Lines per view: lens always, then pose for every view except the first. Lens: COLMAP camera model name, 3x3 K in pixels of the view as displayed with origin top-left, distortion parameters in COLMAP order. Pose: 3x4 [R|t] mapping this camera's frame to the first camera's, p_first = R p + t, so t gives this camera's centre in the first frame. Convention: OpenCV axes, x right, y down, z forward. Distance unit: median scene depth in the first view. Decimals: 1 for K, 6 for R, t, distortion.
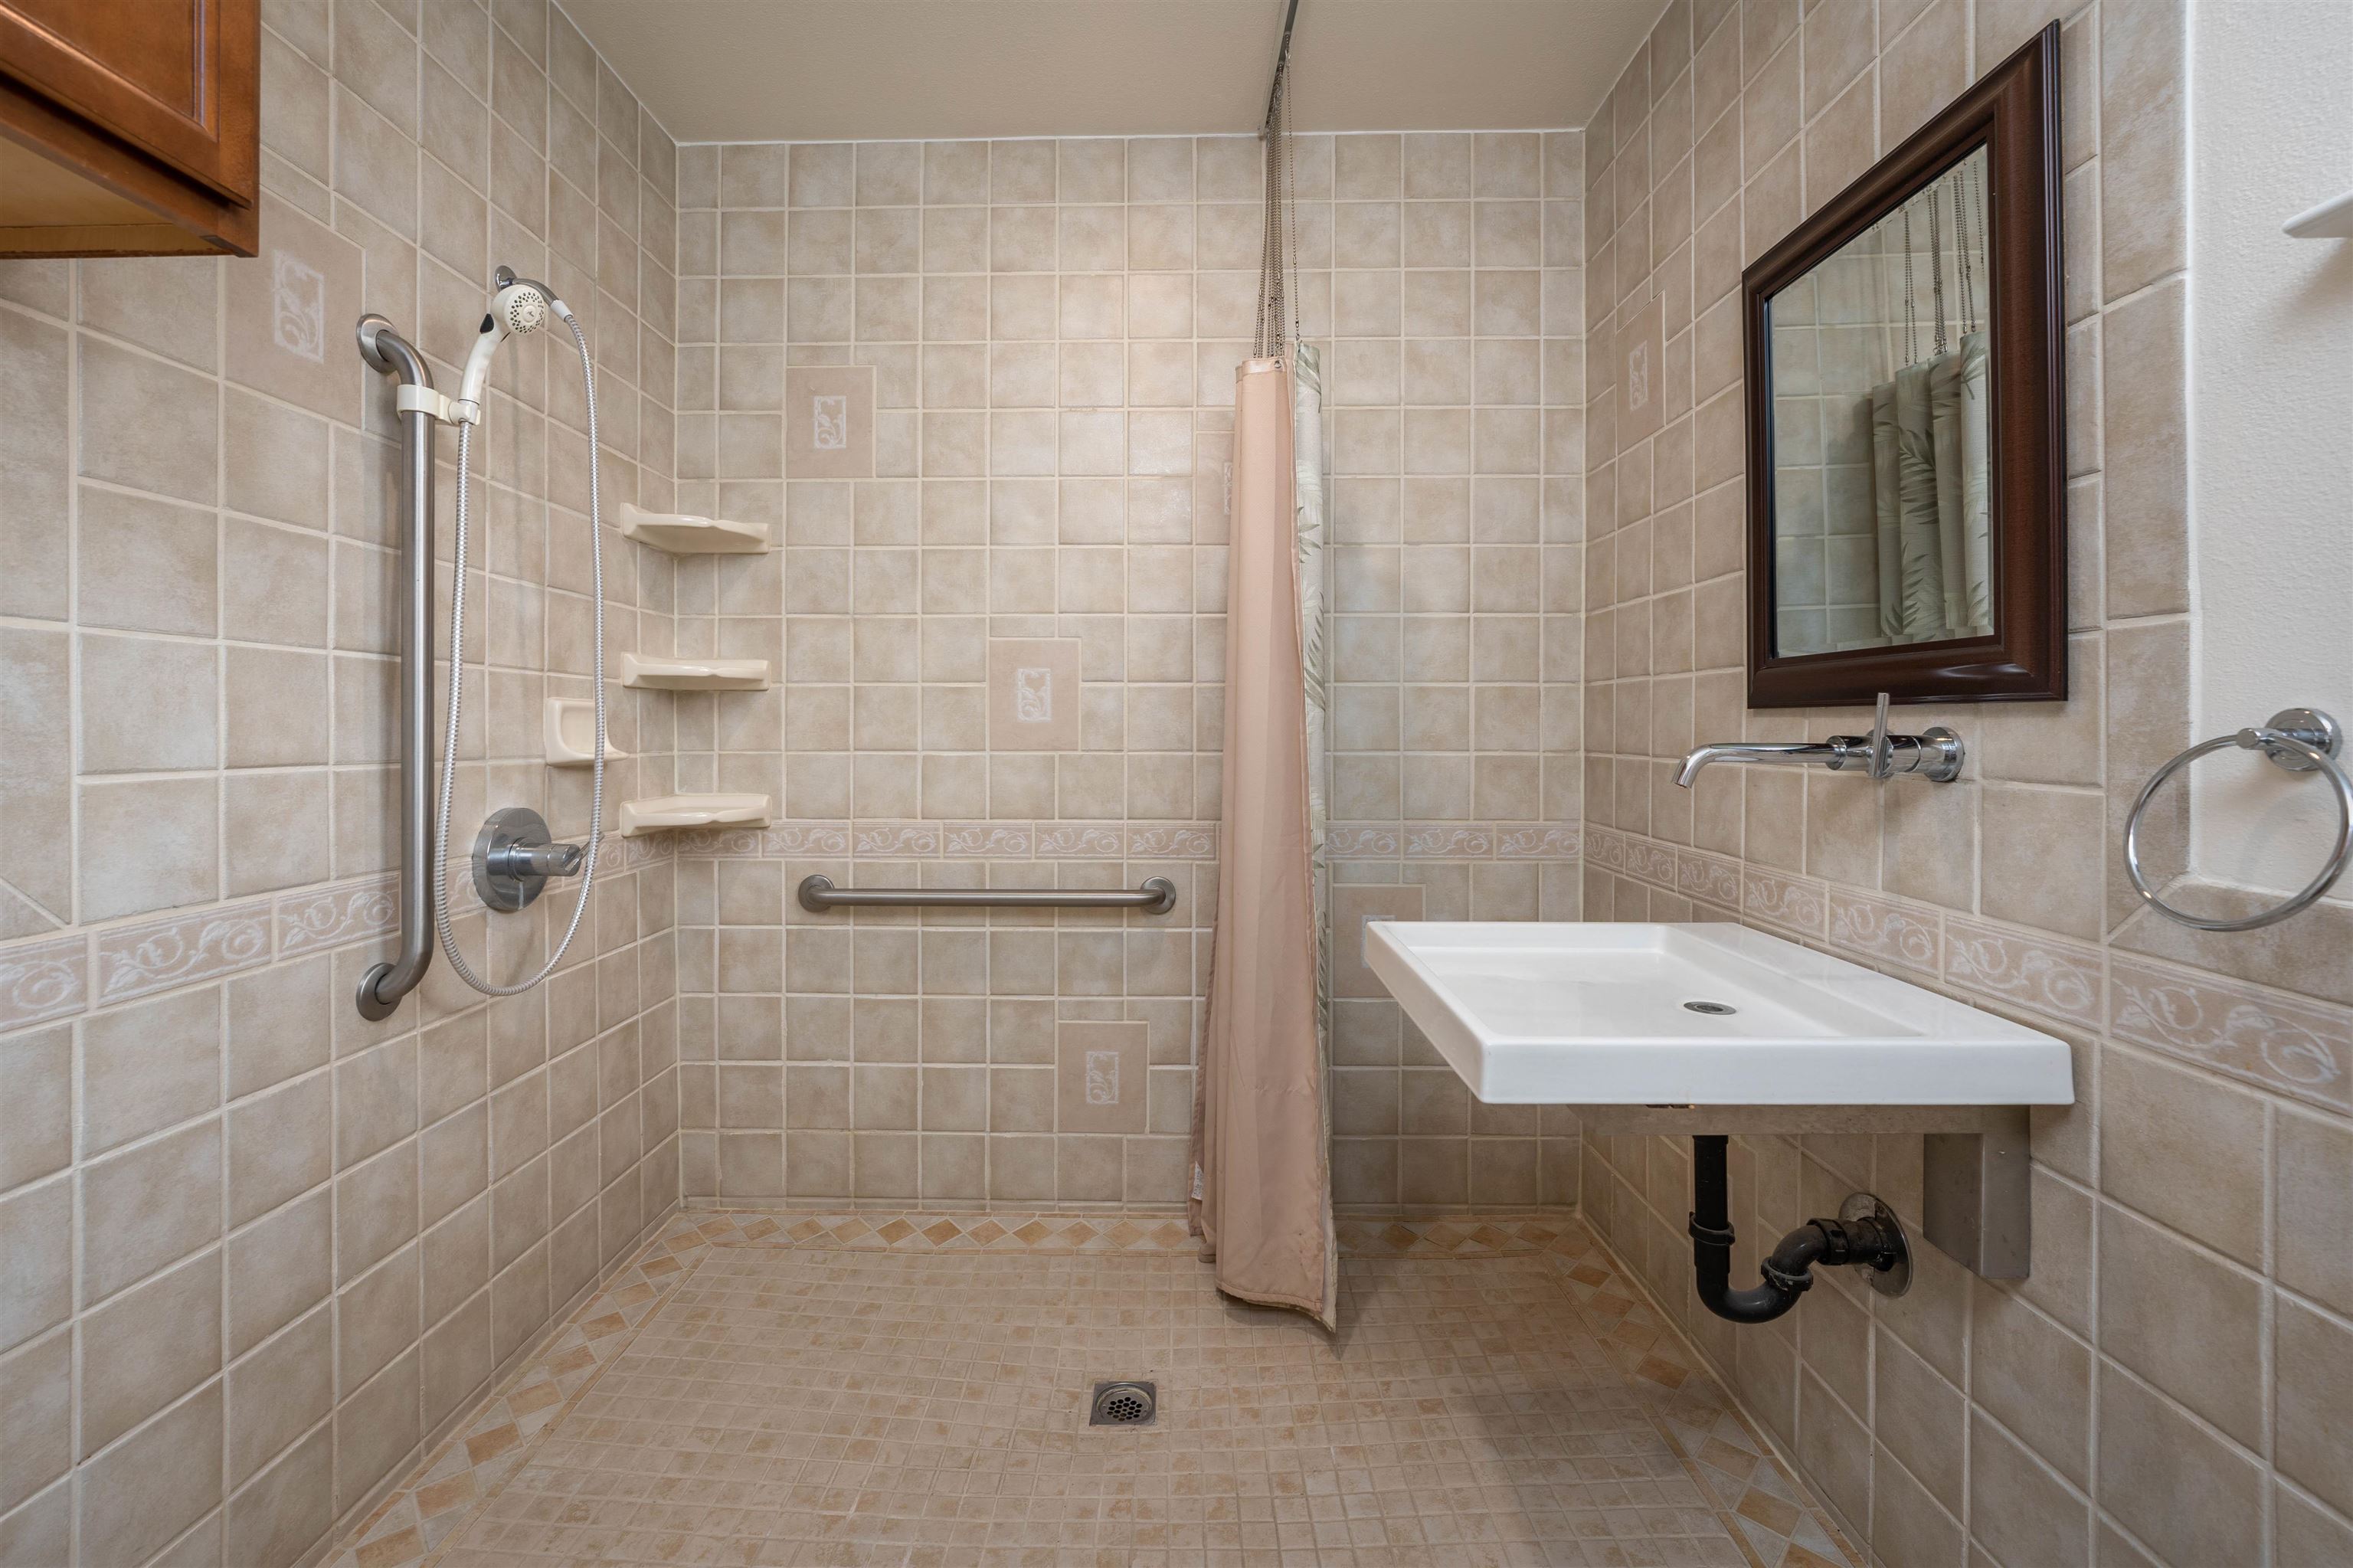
lens RADIAL K [[963.9, 0, 1177.8], [0, 963.9, 728.6], [0, 0, 1]] dist [-0.013469, 0.001857]
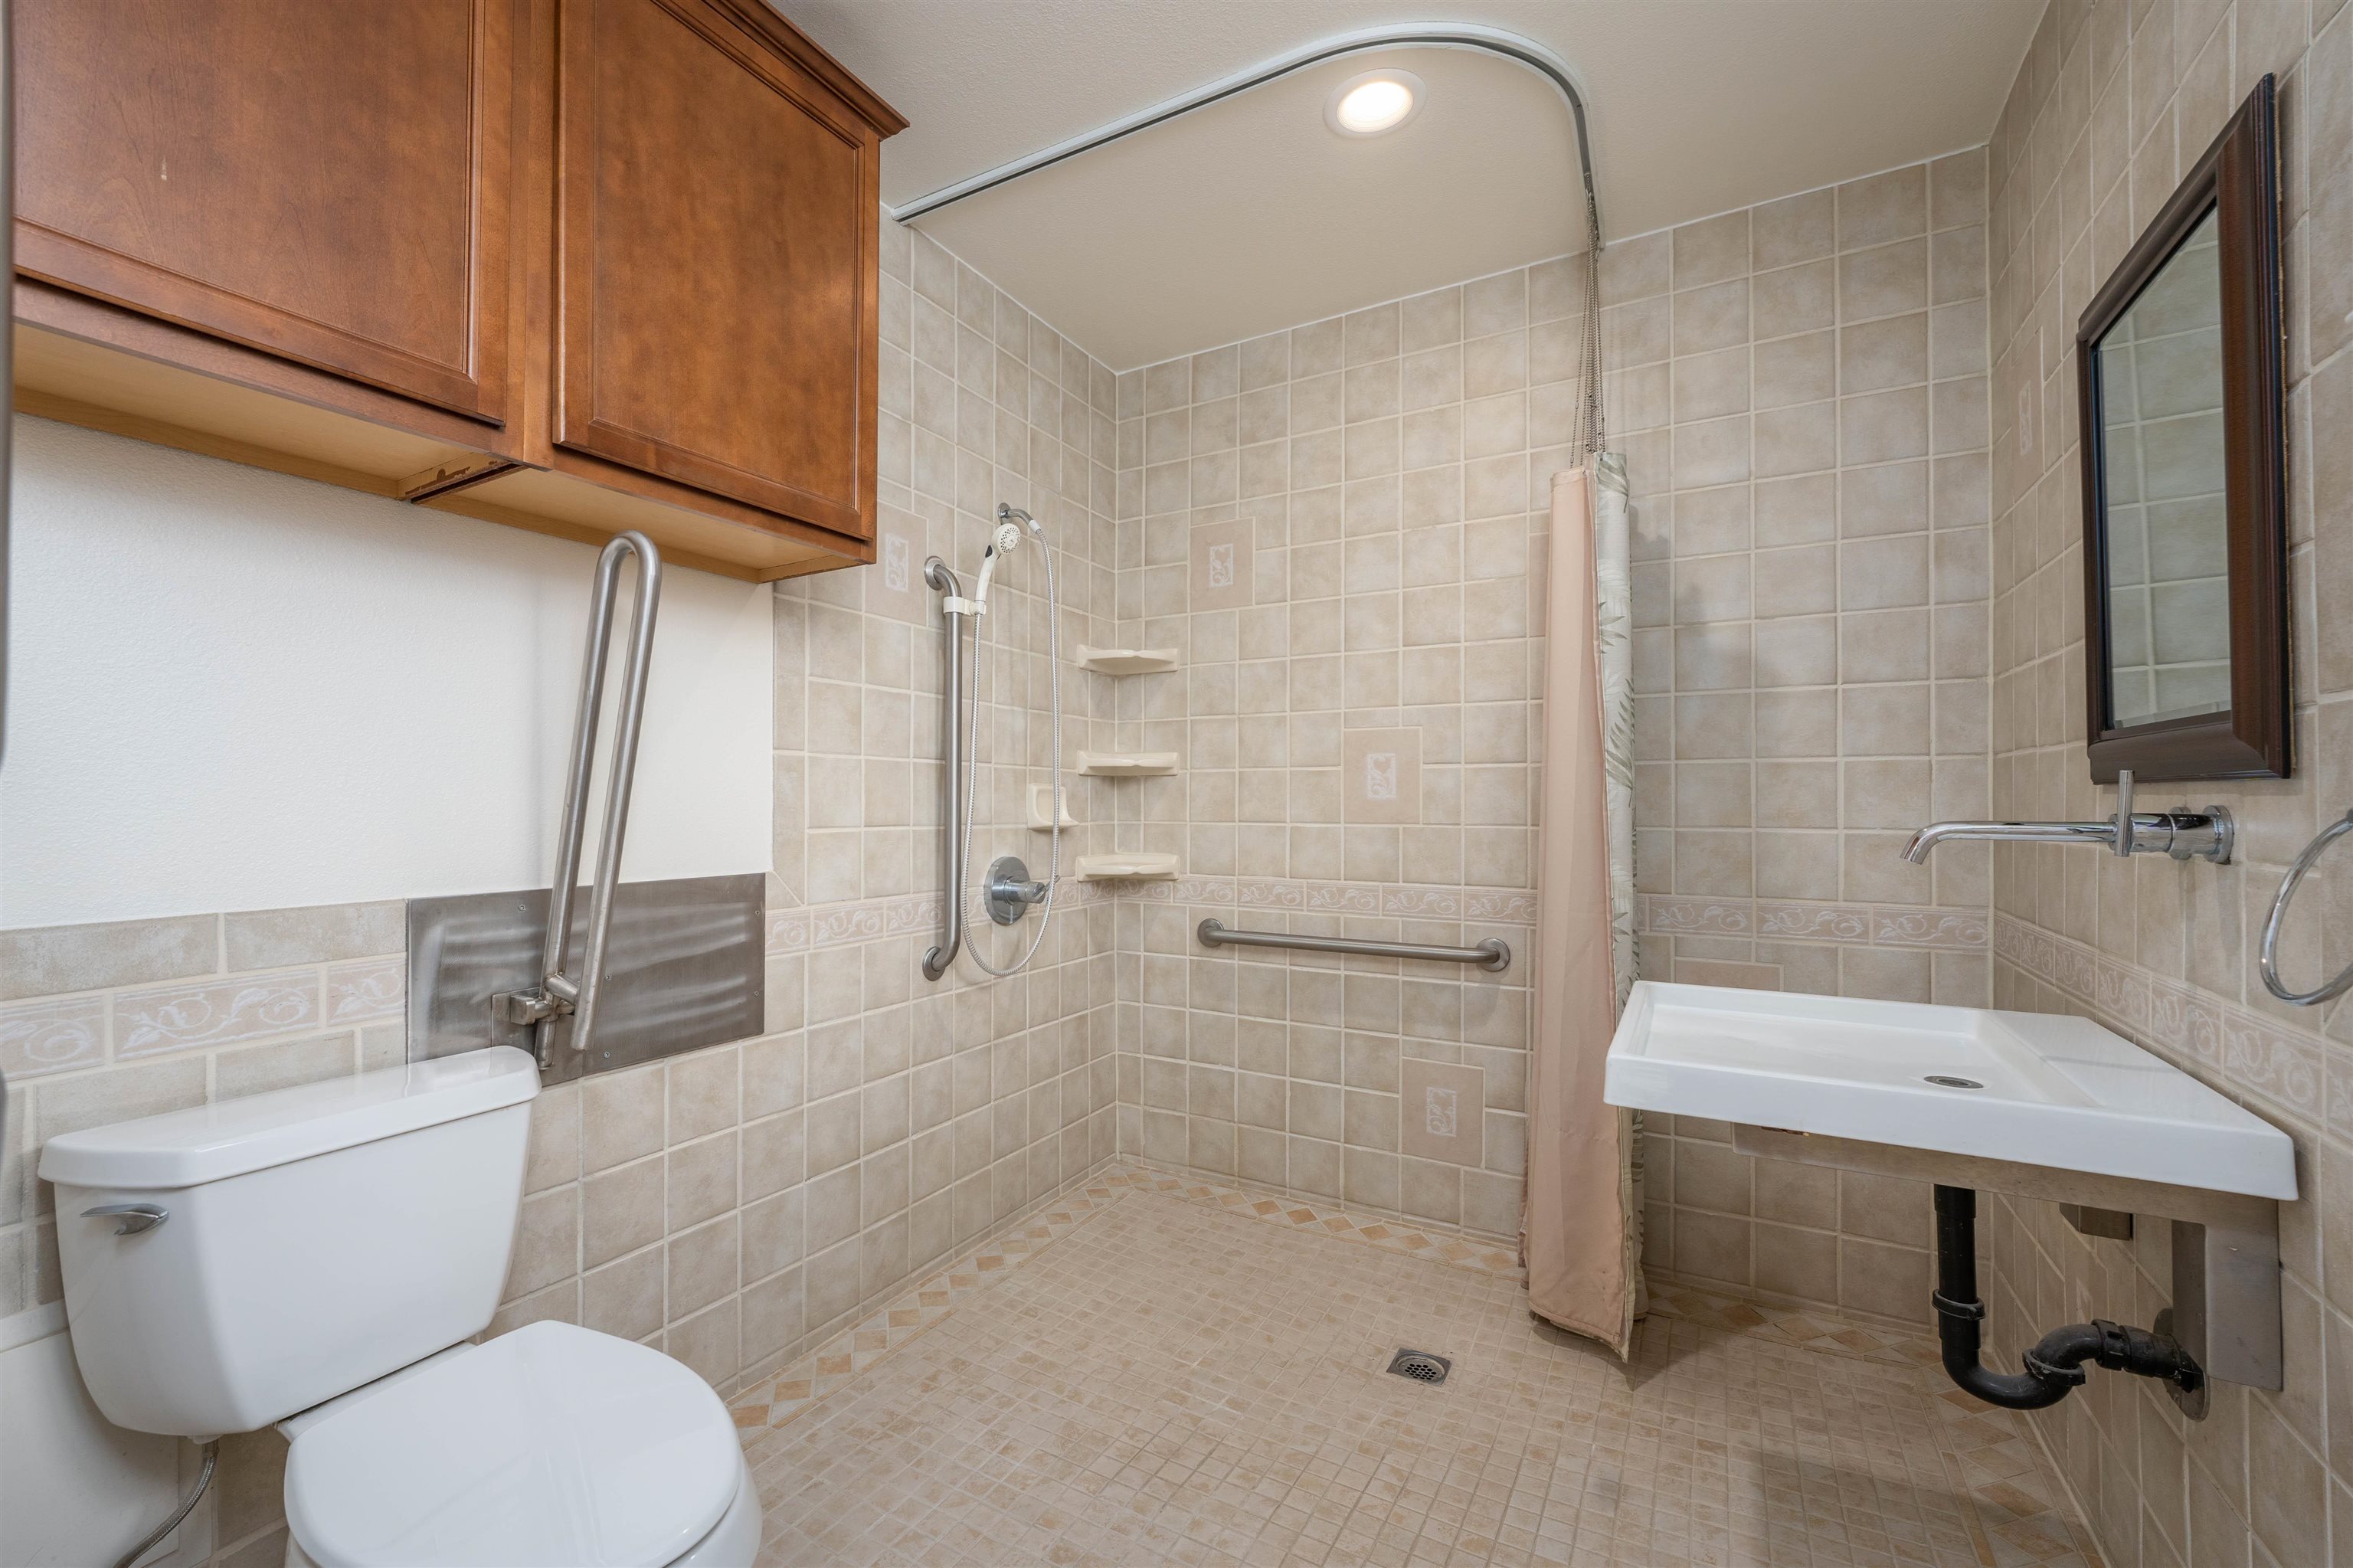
lens RADIAL K [[963.9, 0, 1168.6], [0, 963.9, 789.7], [0, 0, 1]] dist [-0.013469, 0.001857]
pose [[0.885144, -0.005755, -0.465283, 0.200025], [-0.000917, 0.999900, -0.014112, -0.001951], [0.465317, 0.012918, 0.885050, -0.193116]]
